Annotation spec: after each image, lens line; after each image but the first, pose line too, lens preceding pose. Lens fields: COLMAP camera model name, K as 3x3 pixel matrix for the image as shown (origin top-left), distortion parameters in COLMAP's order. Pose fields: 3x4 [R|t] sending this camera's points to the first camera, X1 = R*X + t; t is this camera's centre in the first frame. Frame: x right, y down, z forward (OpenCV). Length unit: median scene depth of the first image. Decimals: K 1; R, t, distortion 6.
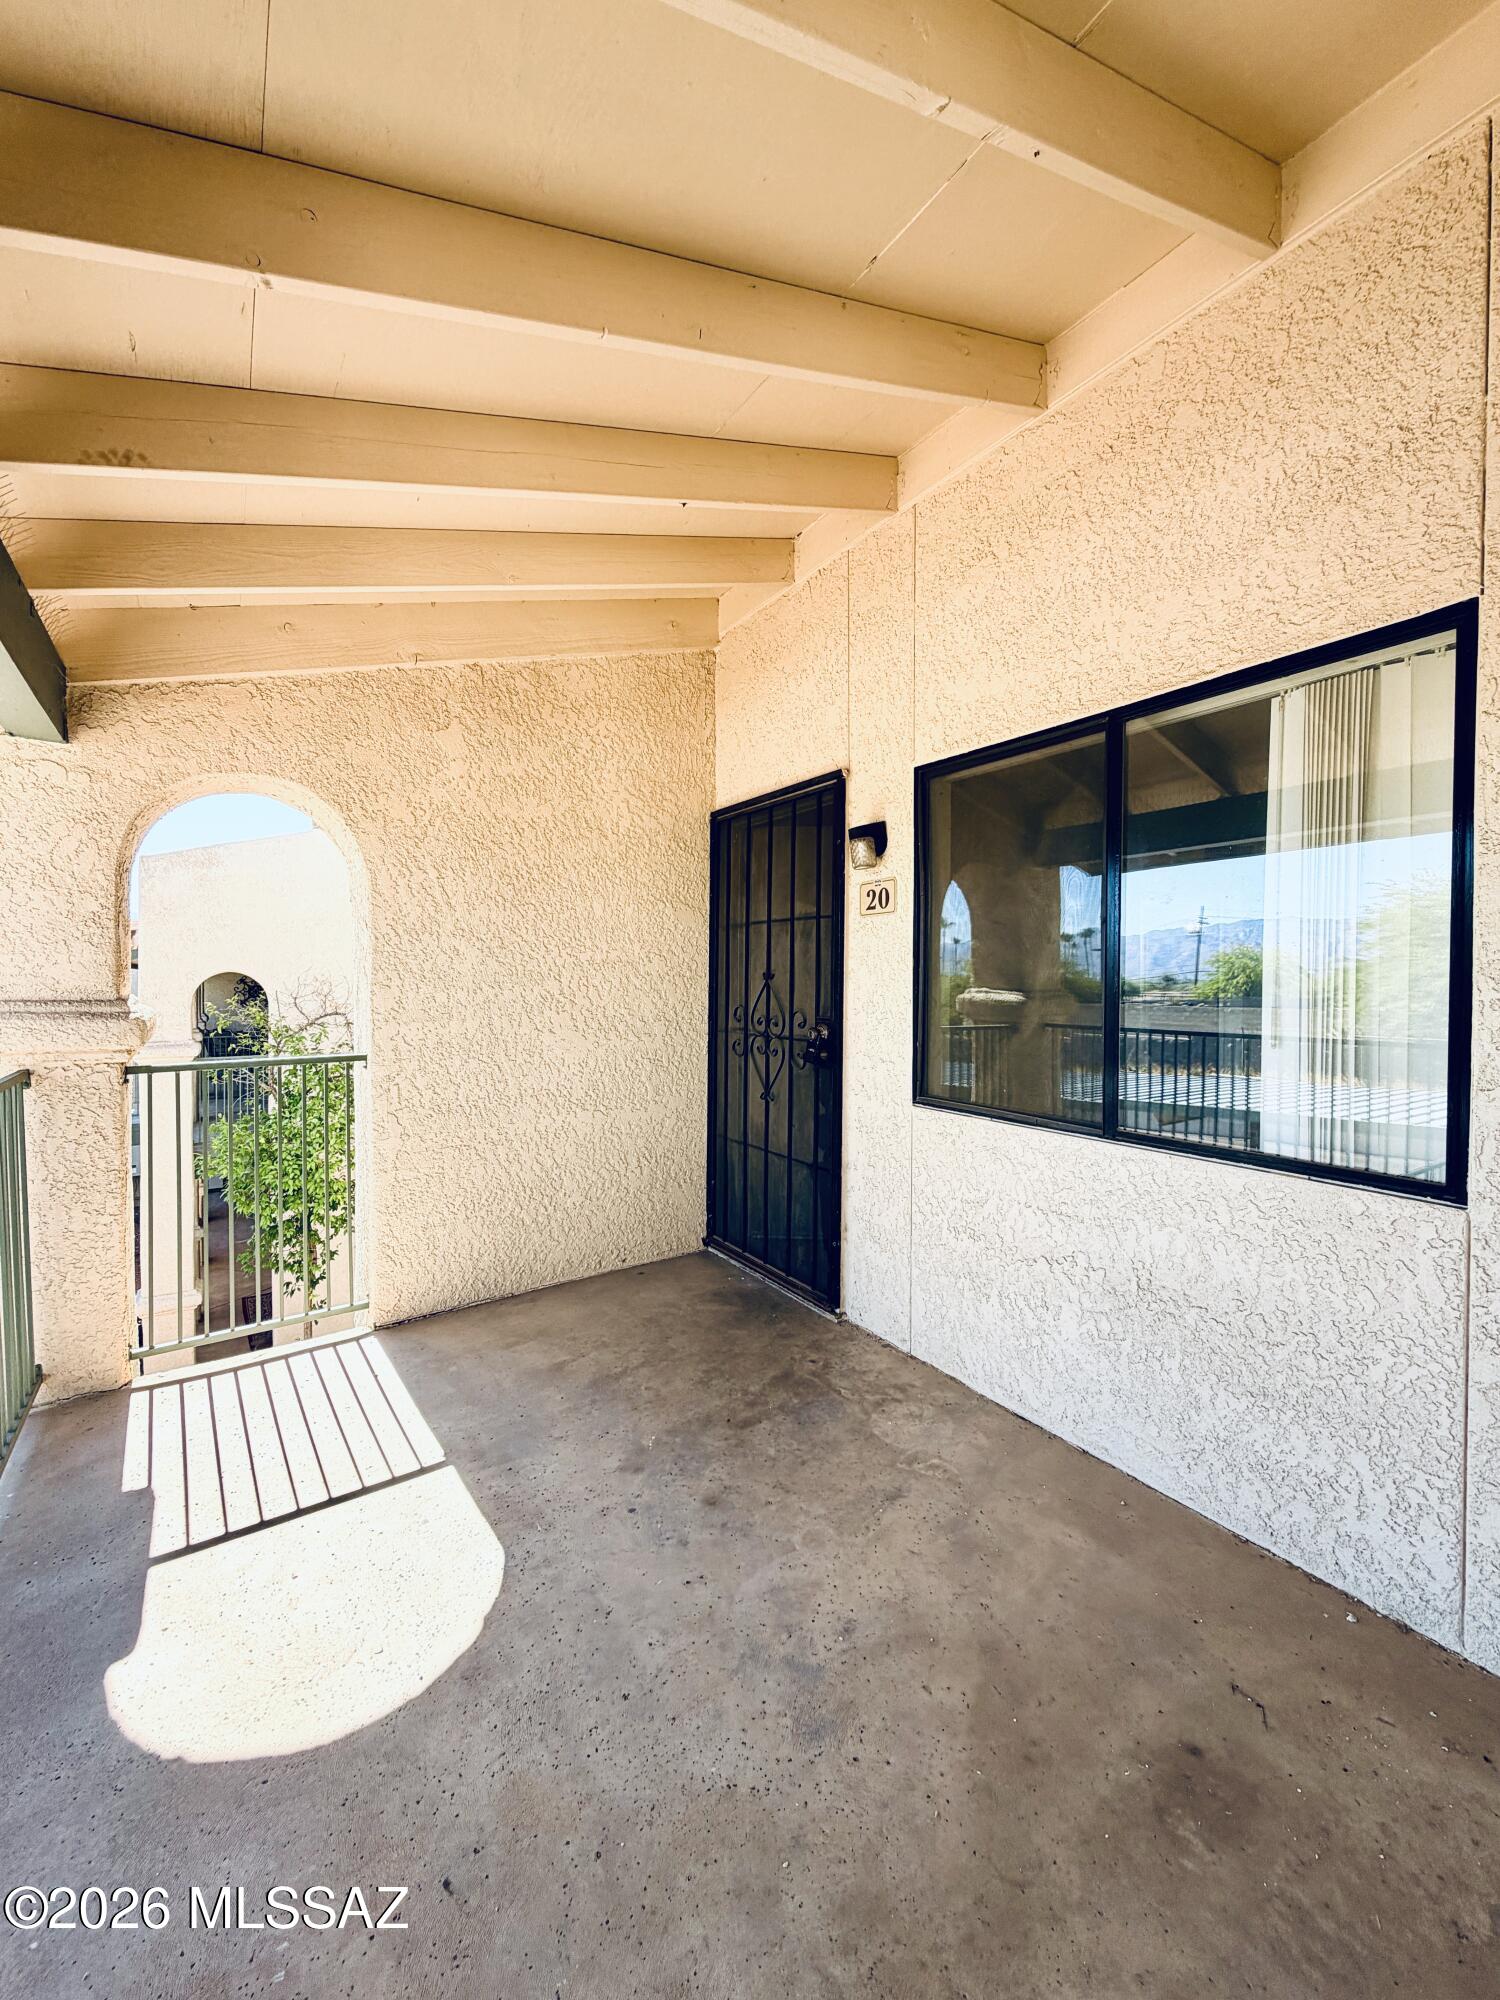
lens RADIAL K [[795.1, 0, 750.0], [0, 795.1, 1000.0], [0, 0, 1]] dist [-0.002019, -0.000220]
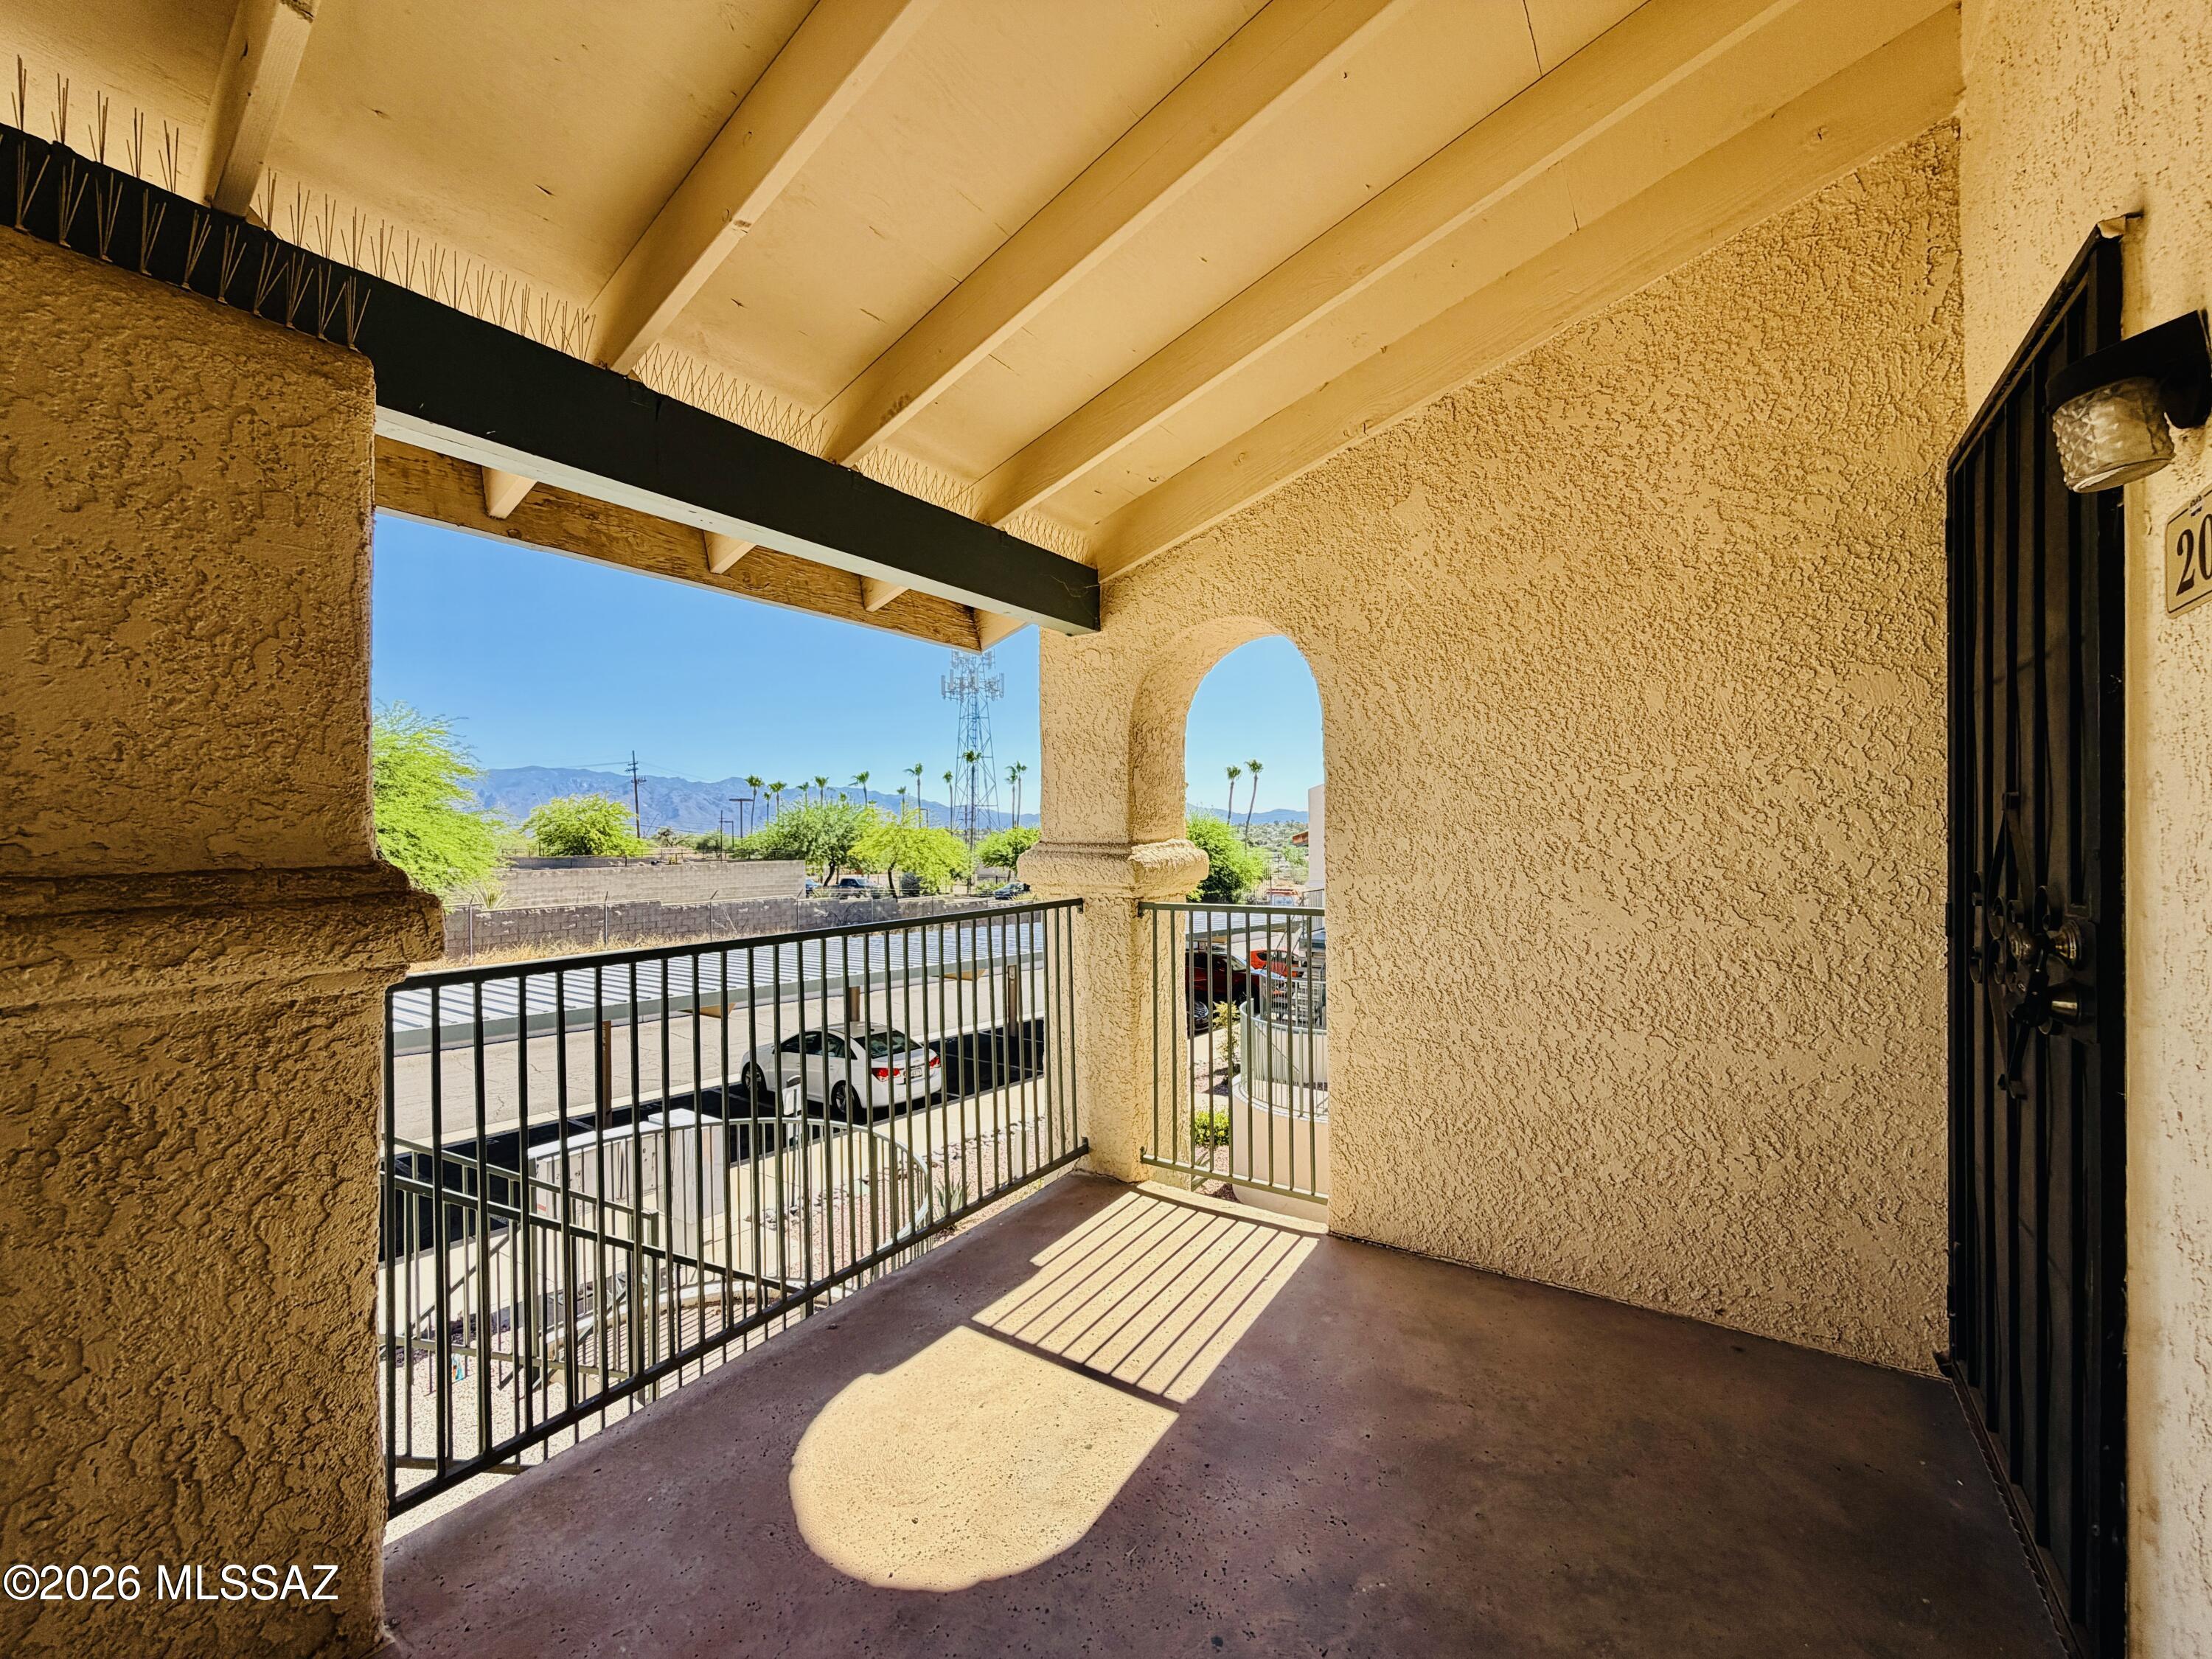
lens RADIAL K [[879.4, 0, 1107.8], [0, 879.4, 834.0], [0, 0, 1]] dist [-0.002019, -0.000220]
pose [[0.359301, -0.001977, -0.933220, 0.311772], [-0.012754, 0.999894, -0.007029, -0.003359], [0.933135, 0.014427, 0.359238, 0.419881]]
